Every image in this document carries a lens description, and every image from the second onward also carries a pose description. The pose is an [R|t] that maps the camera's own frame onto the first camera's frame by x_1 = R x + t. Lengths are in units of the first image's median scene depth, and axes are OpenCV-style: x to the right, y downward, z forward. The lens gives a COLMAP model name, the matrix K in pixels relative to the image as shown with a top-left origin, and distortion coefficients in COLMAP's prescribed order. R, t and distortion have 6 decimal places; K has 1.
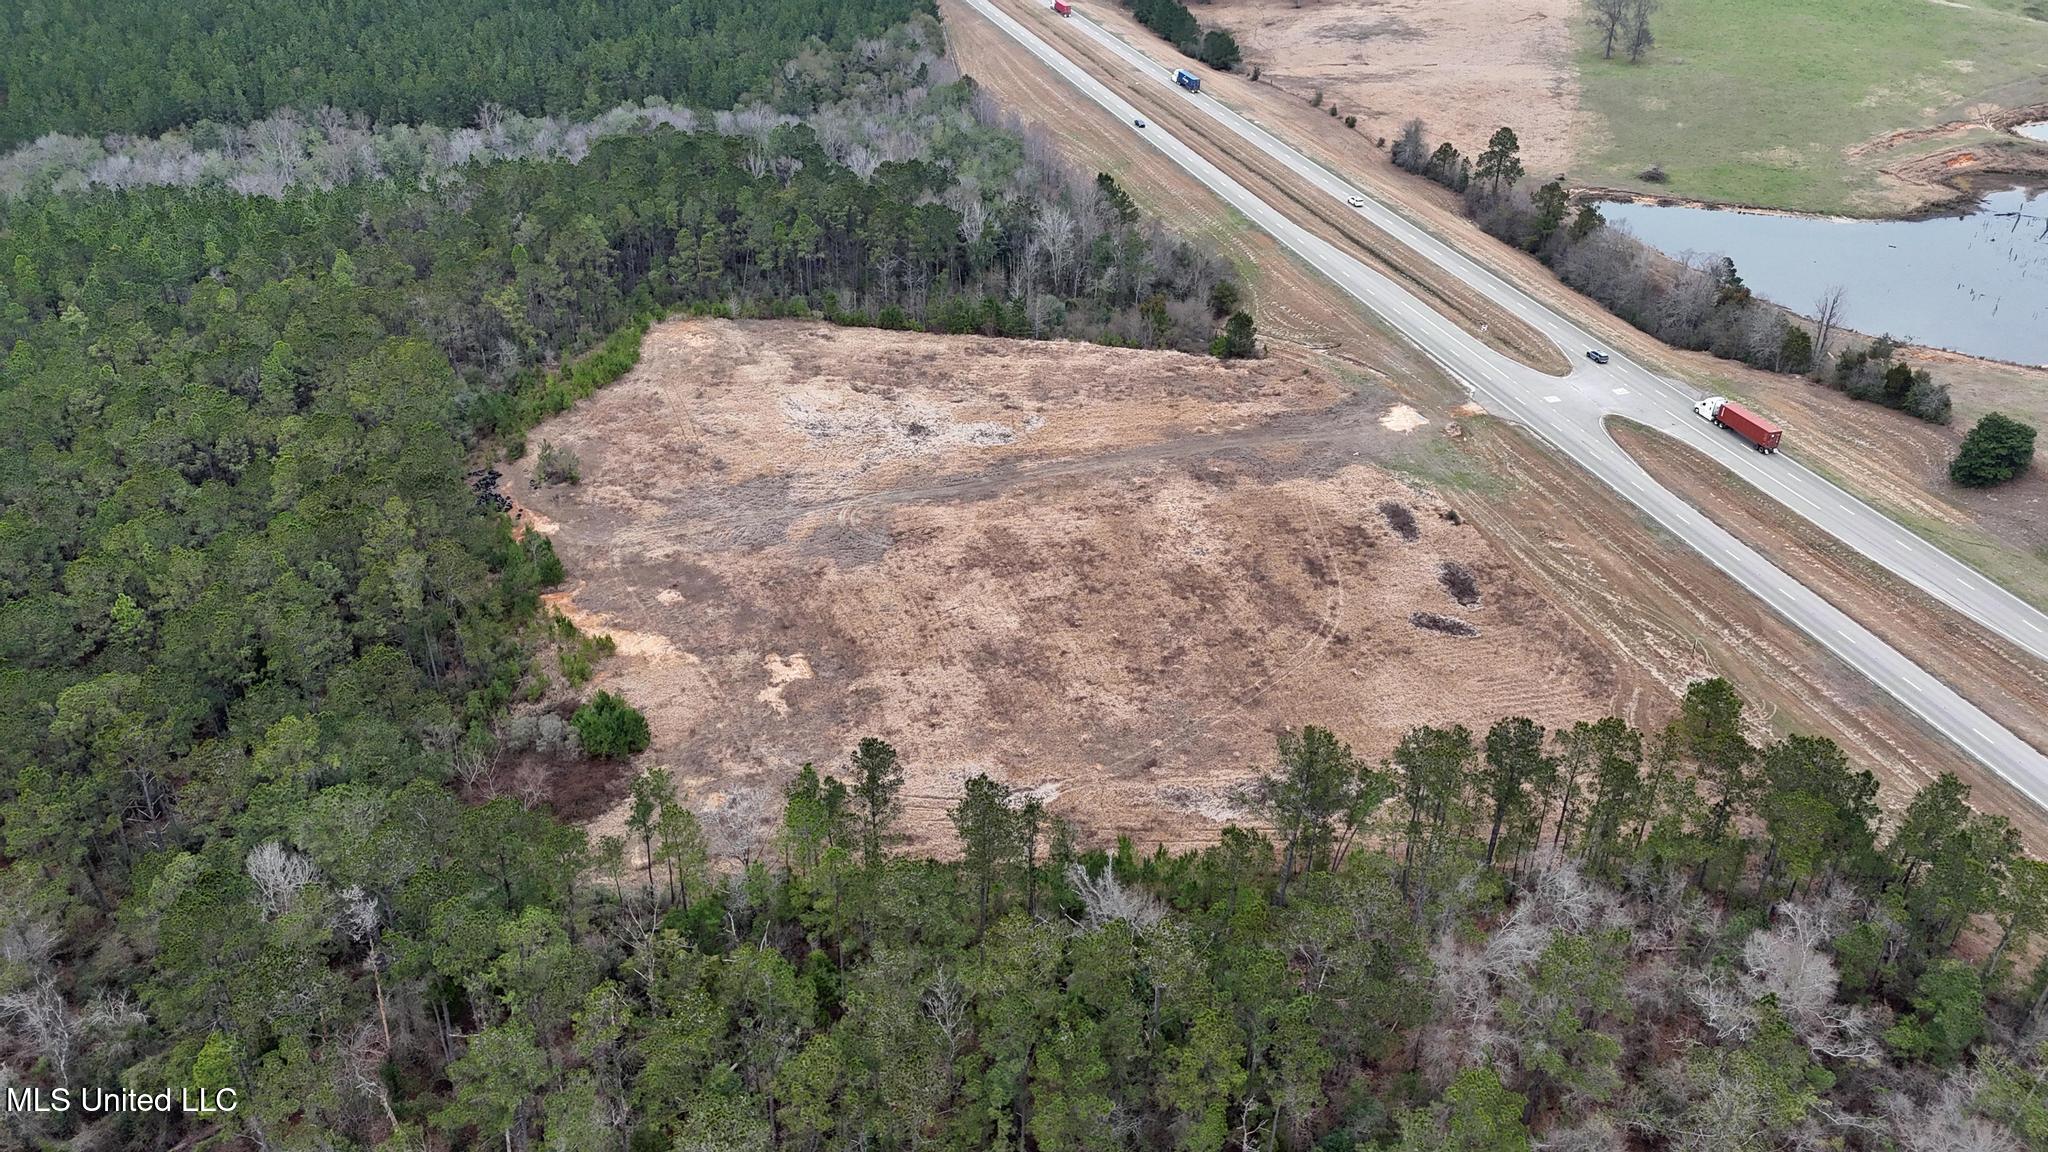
lens RADIAL K [[1500.6, 0, 1028.7], [0, 1500.6, 577.5], [0, 0, 1]] dist [0.078907, -0.081140]
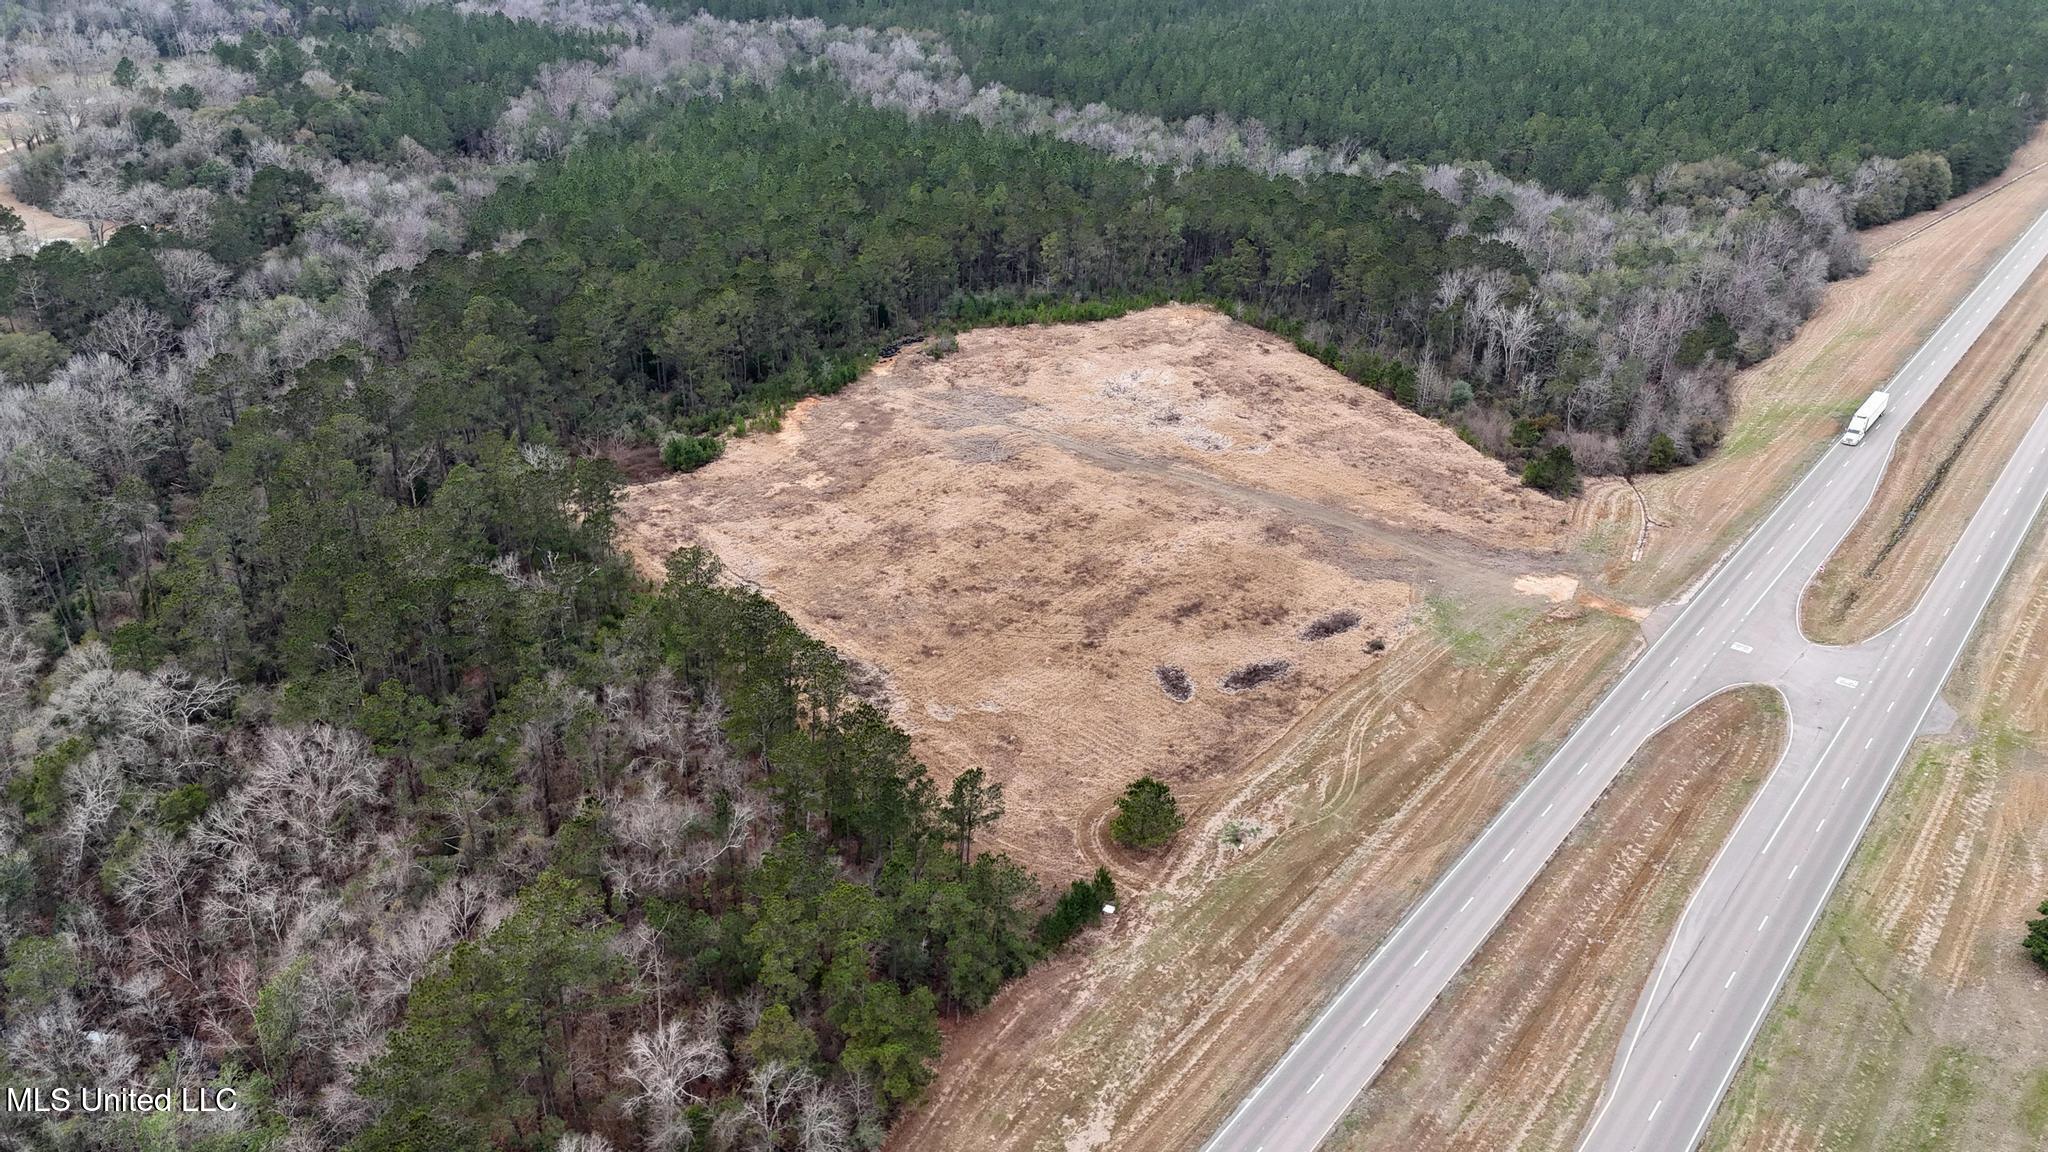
lens RADIAL K [[1500.6, 0, 1020.0], [0, 1500.6, 575.0], [0, 0, 1]] dist [0.078907, -0.081140]
pose [[0.559050, 0.389553, -0.731923, 0.712191], [-0.432205, 0.890252, 0.143699, -0.102380], [0.707574, 0.236006, 0.666063, 0.177784]]
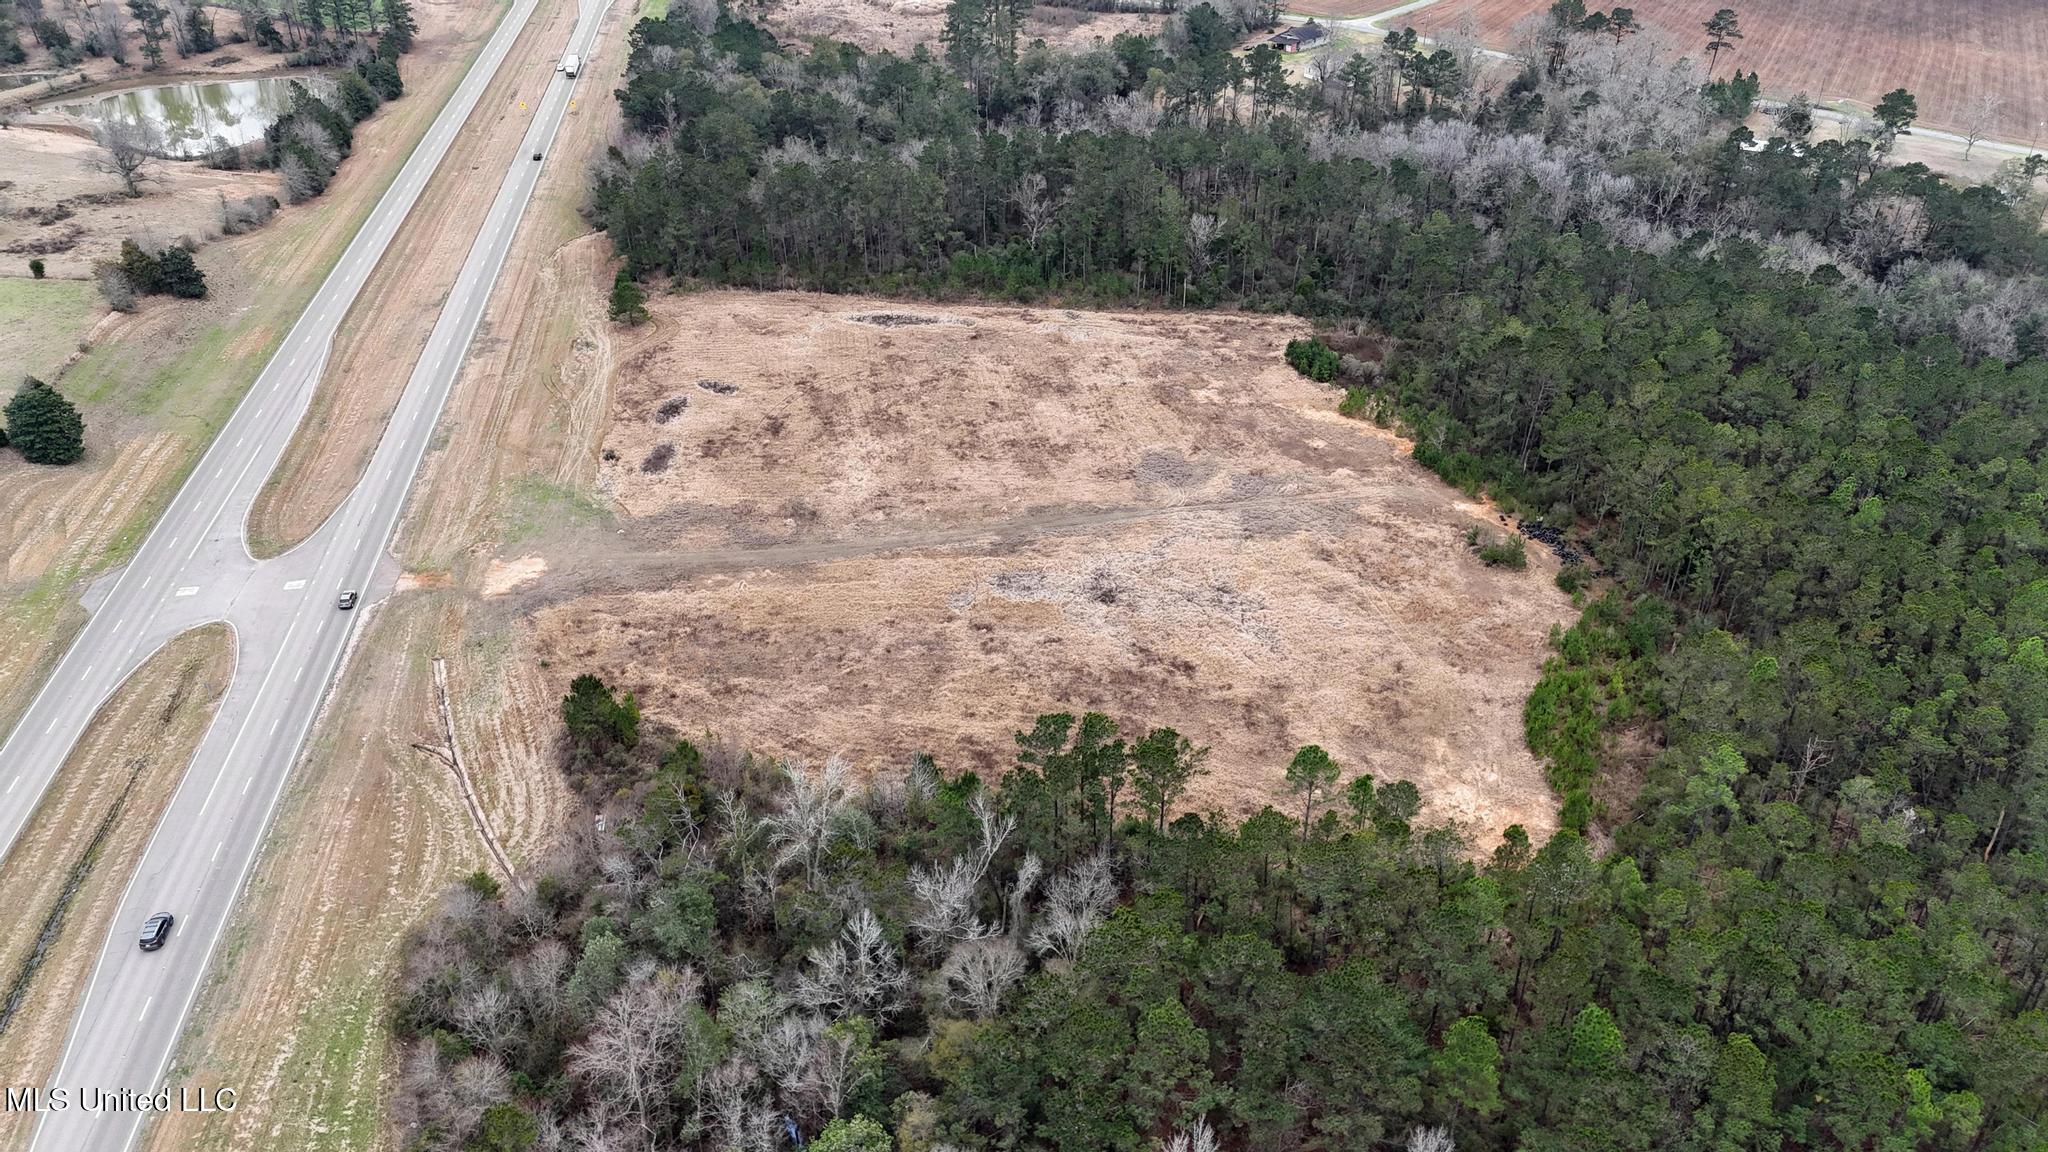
lens RADIAL K [[1500.6, 0, 1030.9], [0, 1500.6, 570.8], [0, 0, 1]] dist [0.078907, -0.081140]
pose [[-0.991548, -0.082685, 0.099981, -0.109669], [0.048926, 0.475426, 0.878394, -0.794985], [-0.120164, 0.875861, -0.467362, 1.320173]]
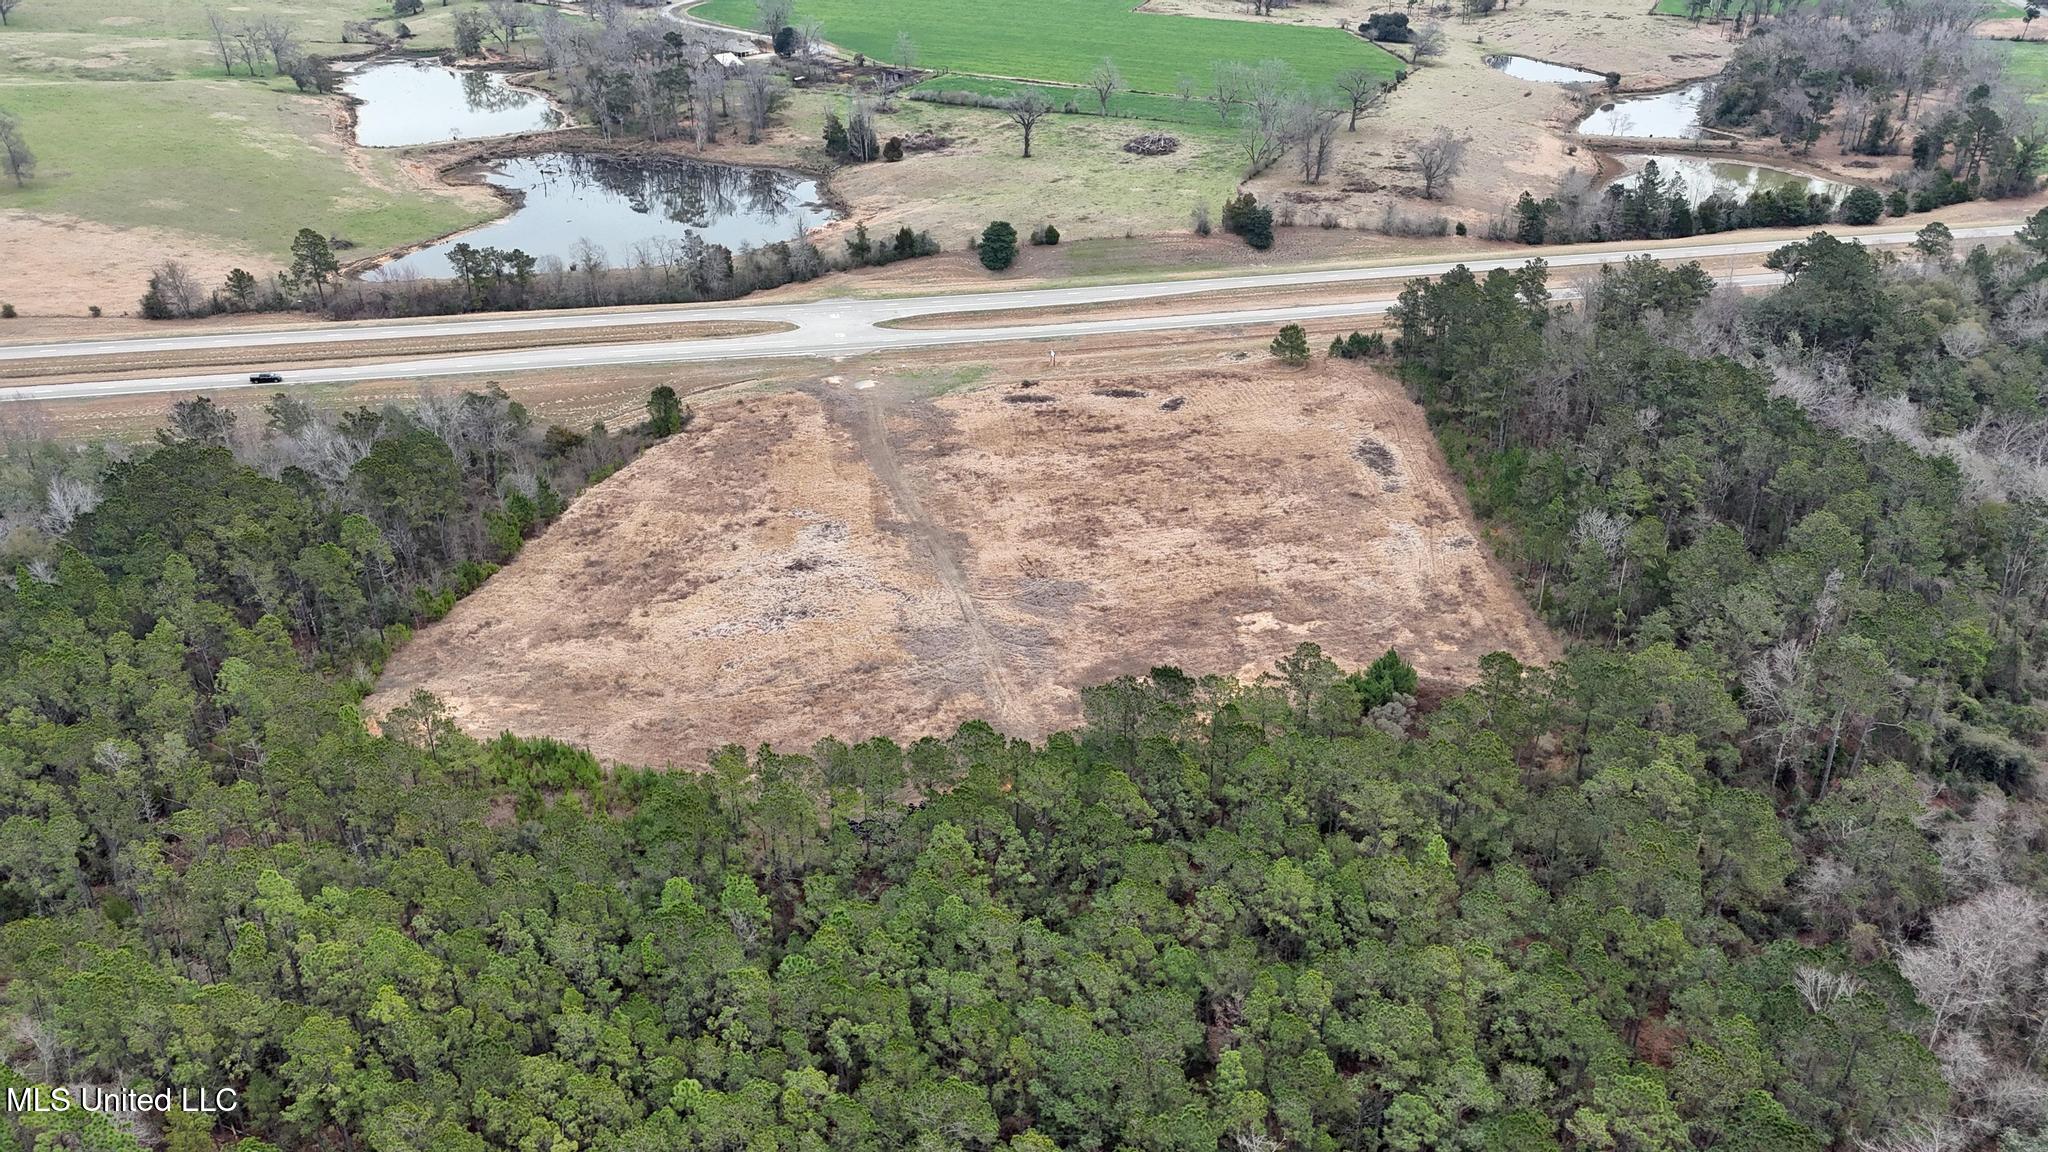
lens RADIAL K [[1500.6, 0, 1024.8], [0, 1500.6, 572.5], [0, 0, 1]] dist [0.078907, -0.081140]
pose [[0.068062, -0.472504, 0.878696, -0.851409], [0.511665, 0.772624, 0.375833, -0.360327], [-0.856485, 0.424018, 0.294351, 0.582067]]
